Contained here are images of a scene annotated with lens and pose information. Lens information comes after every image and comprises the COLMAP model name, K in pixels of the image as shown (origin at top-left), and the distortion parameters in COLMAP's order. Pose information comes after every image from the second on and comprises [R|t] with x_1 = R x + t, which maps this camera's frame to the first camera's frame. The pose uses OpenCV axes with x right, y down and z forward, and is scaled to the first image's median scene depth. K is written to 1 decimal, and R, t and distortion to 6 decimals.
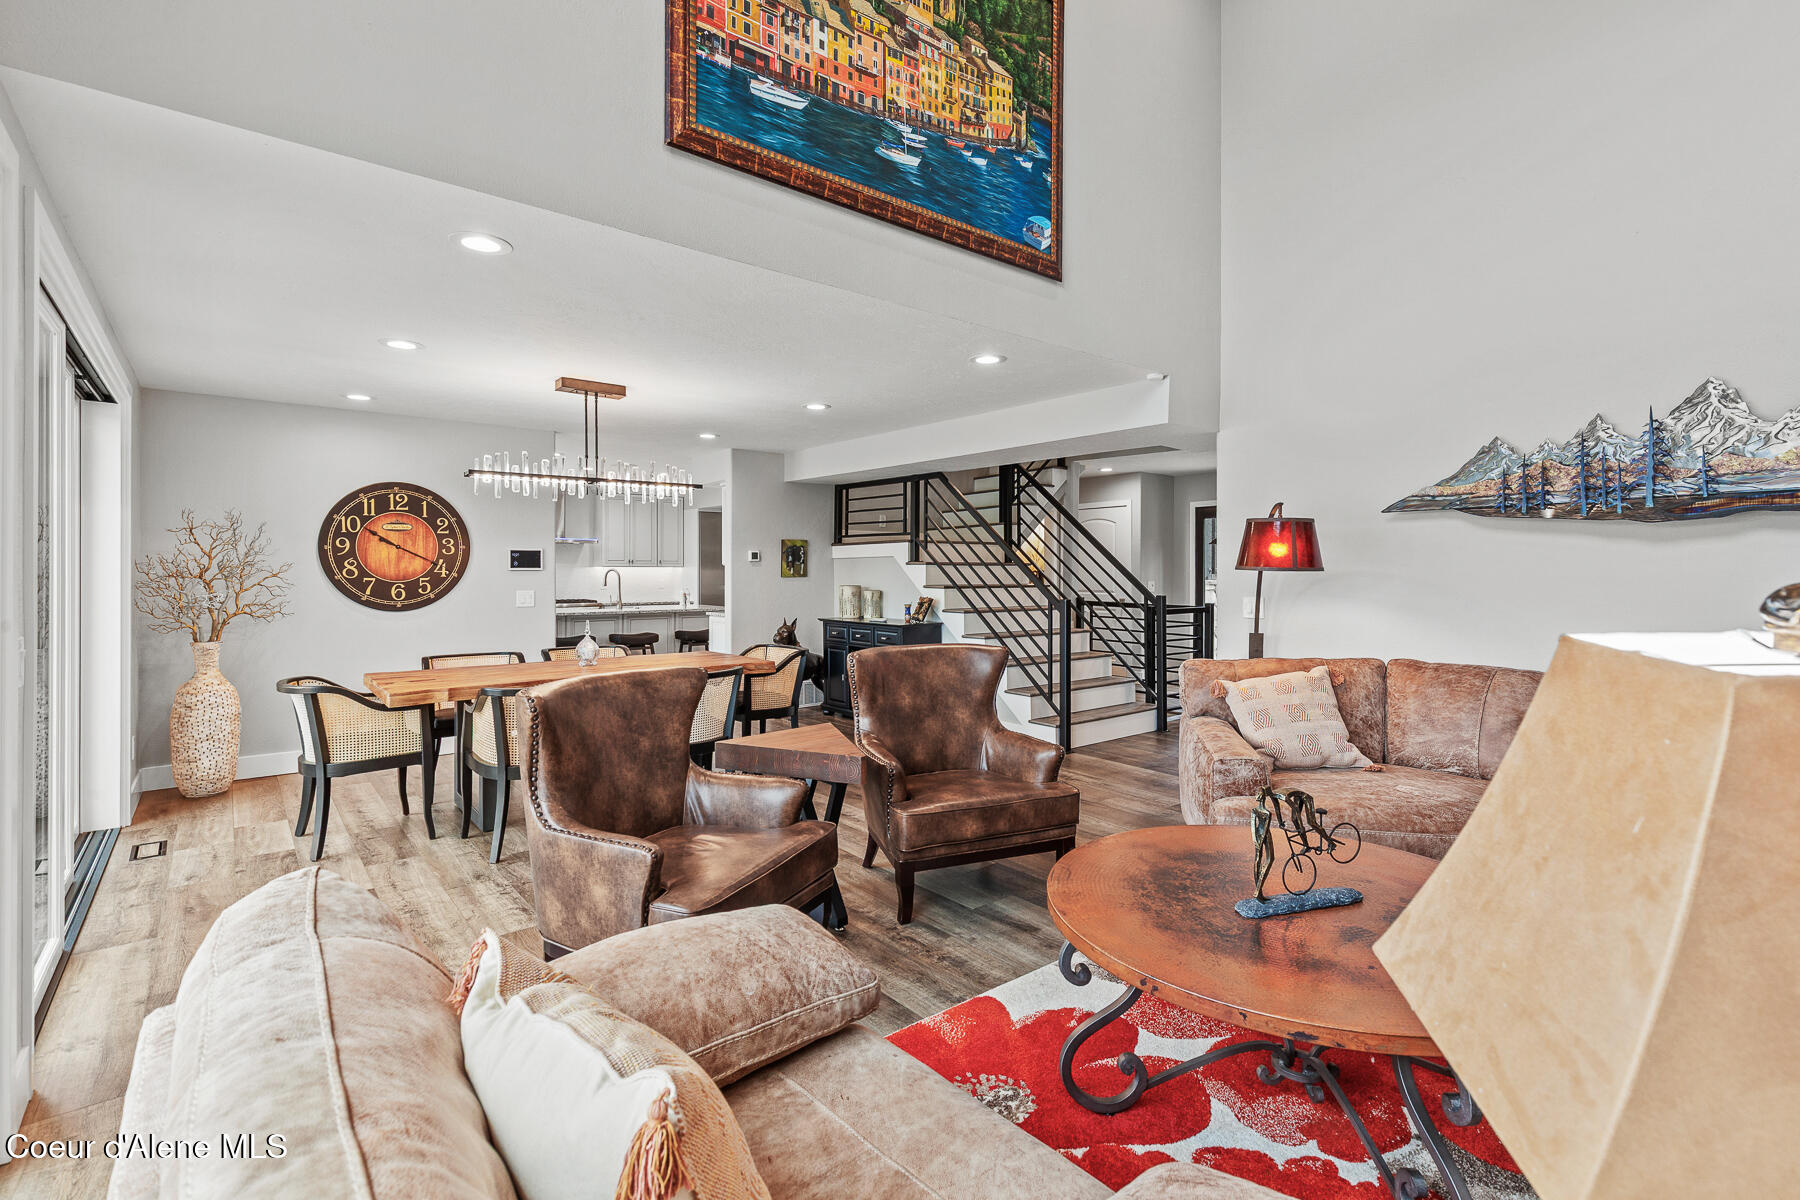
lens RADIAL K [[822.0, 0, 904.0], [0, 822.0, 562.8], [0, 0, 1]] dist [0.000427, 0.001247]
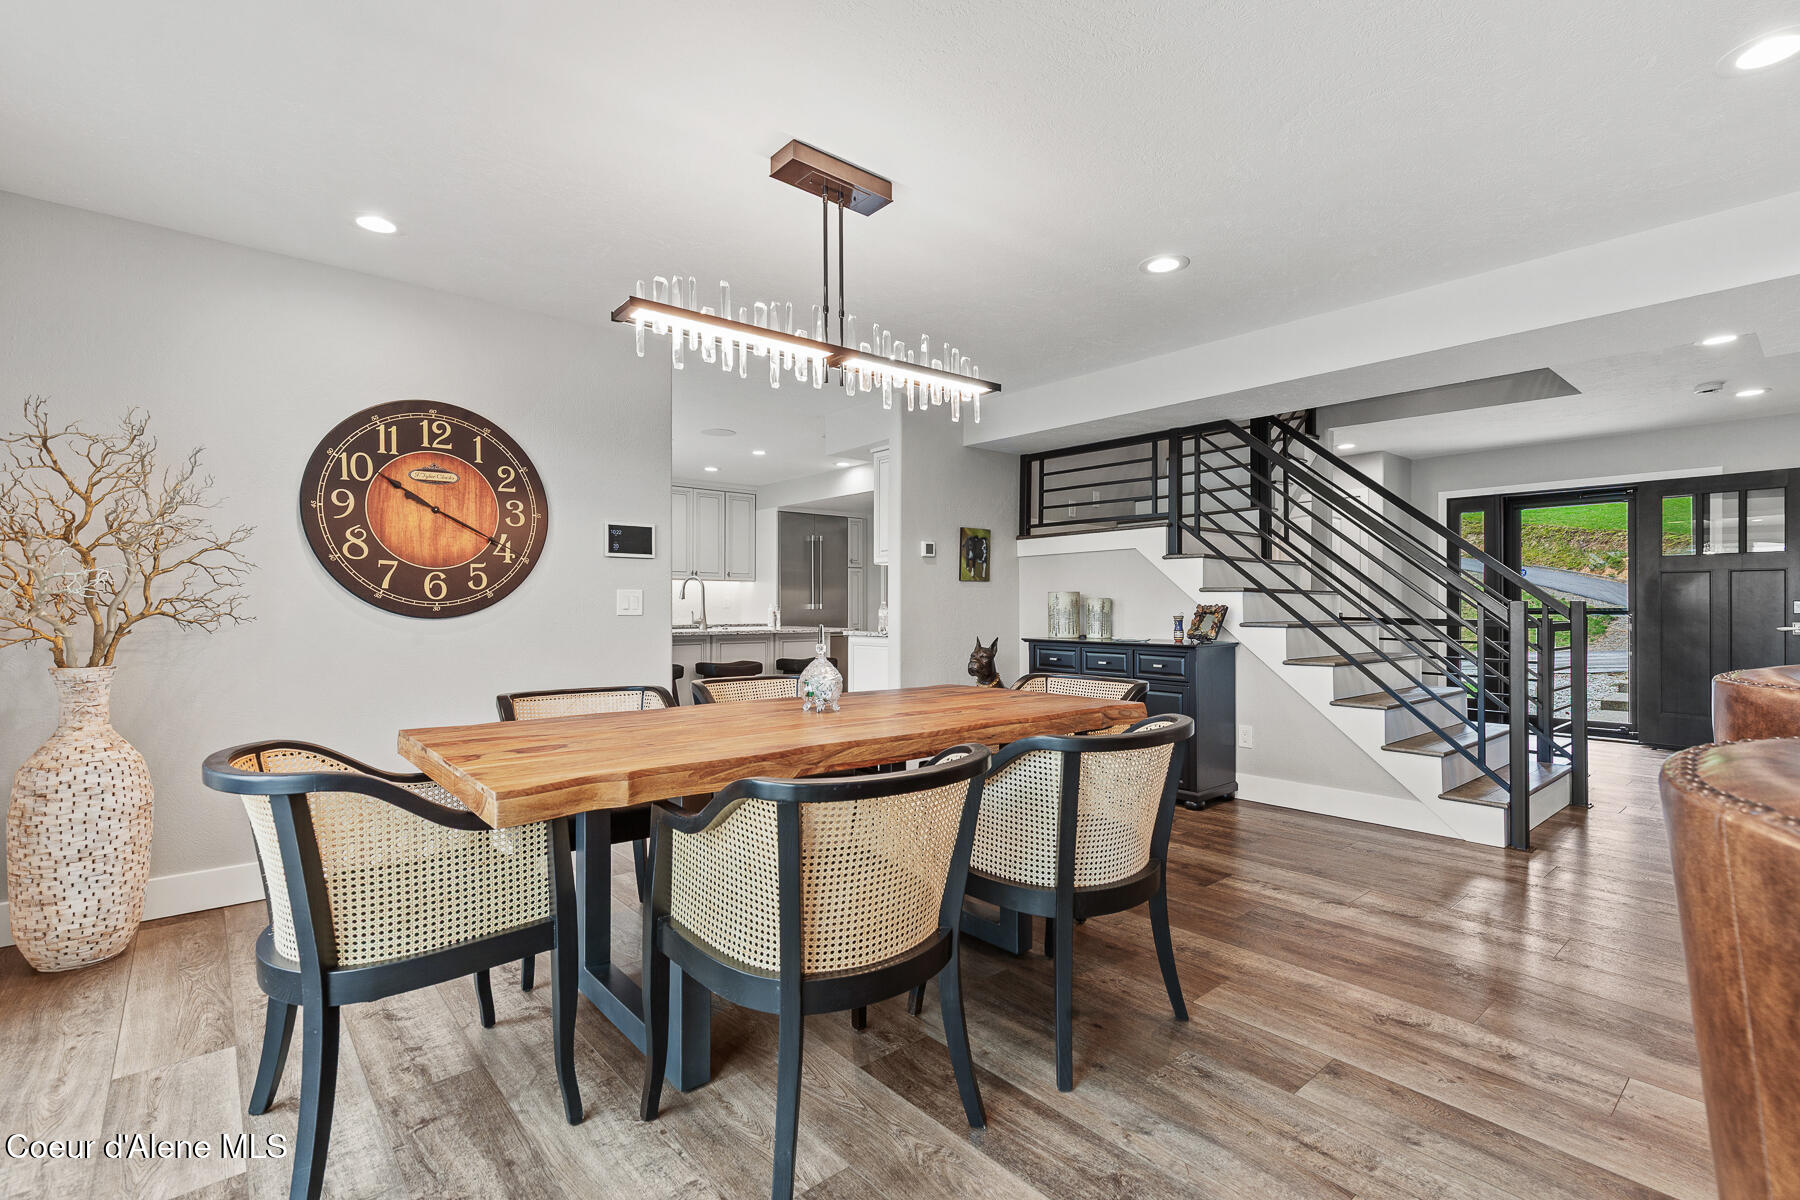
lens RADIAL K [[822.0, 0, 901.2], [0, 822.0, 594.1], [0, 0, 1]] dist [0.000427, 0.001247]
pose [[0.999795, 0.000584, 0.020236, -0.291465], [-0.000477, 0.999986, -0.005272, 0.044684], [-0.020239, 0.005261, 0.999781, 0.400204]]
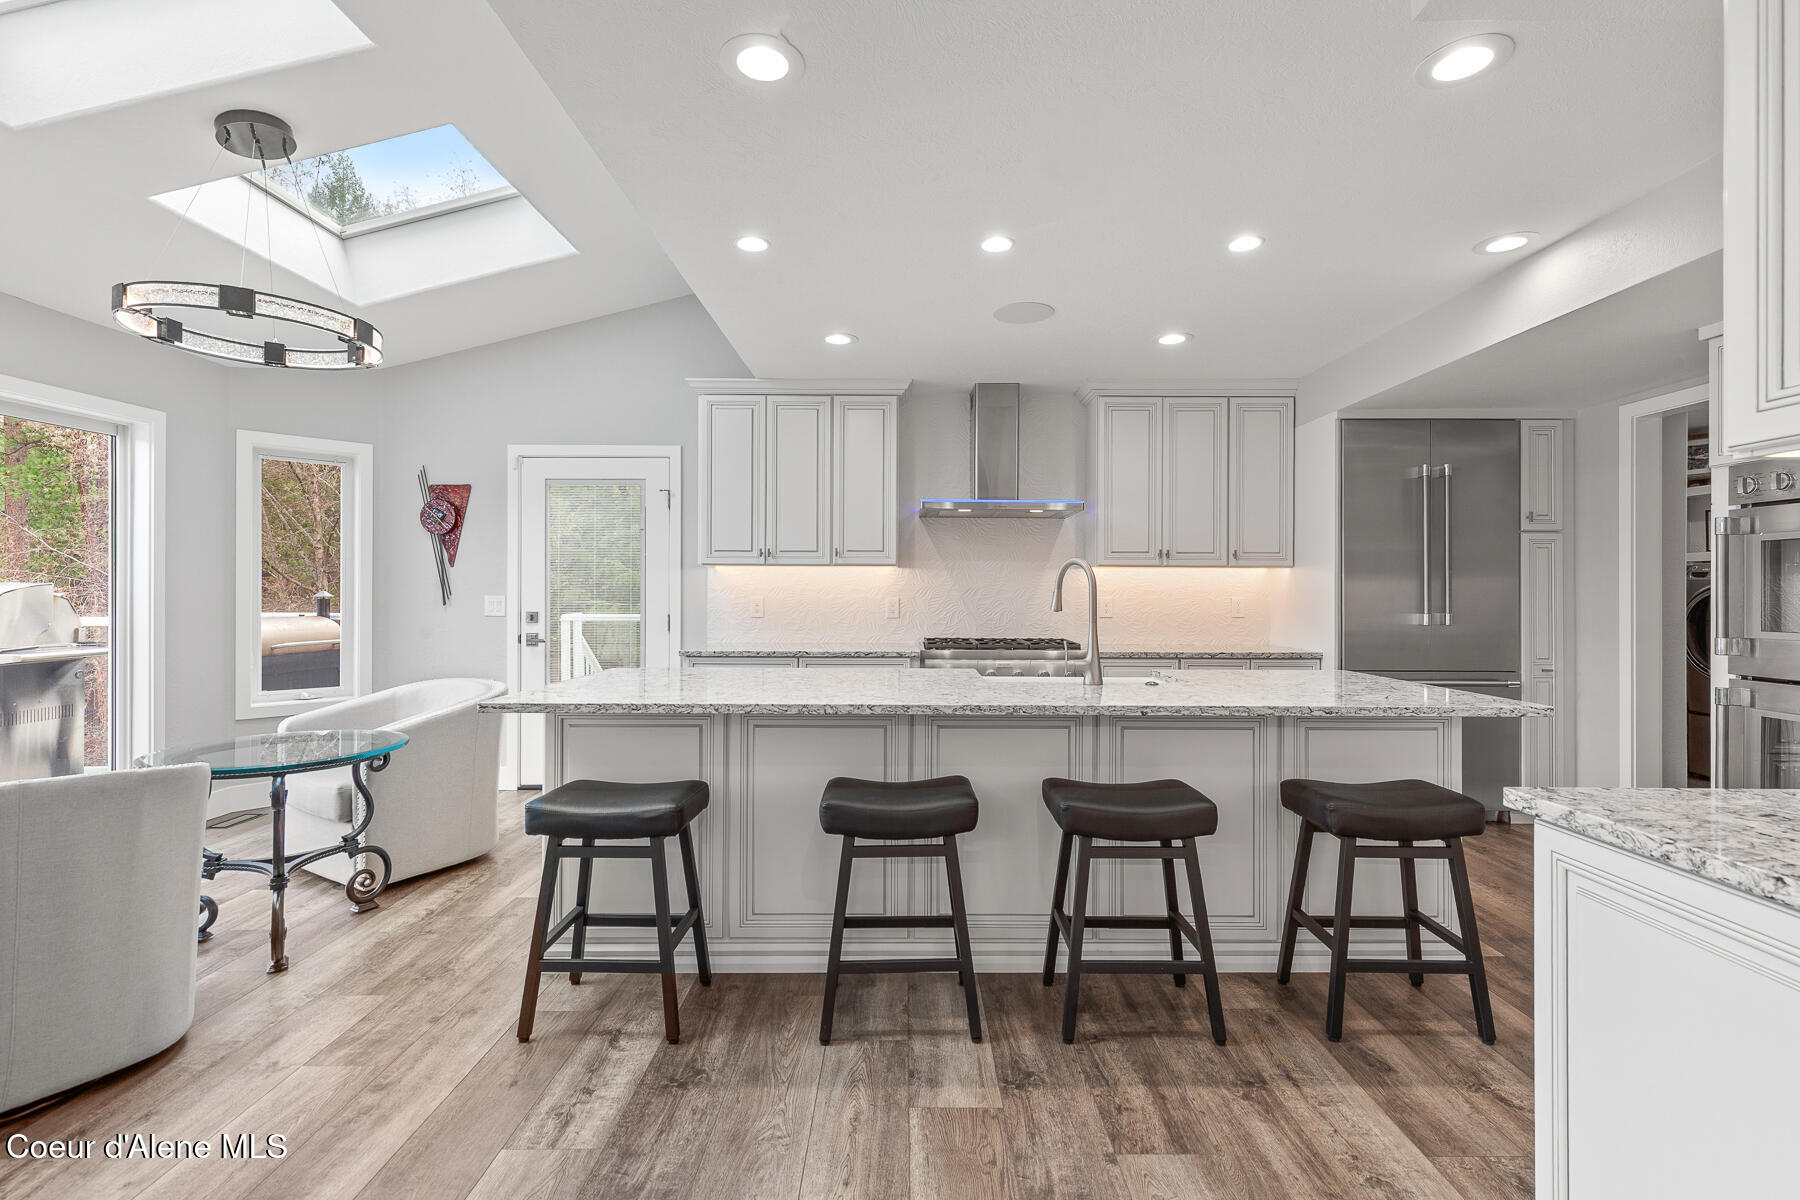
lens RADIAL K [[822.0, 0, 889.3], [0, 822.0, 601.3], [0, 0, 1]] dist [0.000427, 0.001247]
pose [[0.767153, 0.011396, -0.641363, -0.325660], [0.002637, 0.999778, 0.020918, 0.027055], [0.641459, -0.017739, 0.766952, 1.128596]]
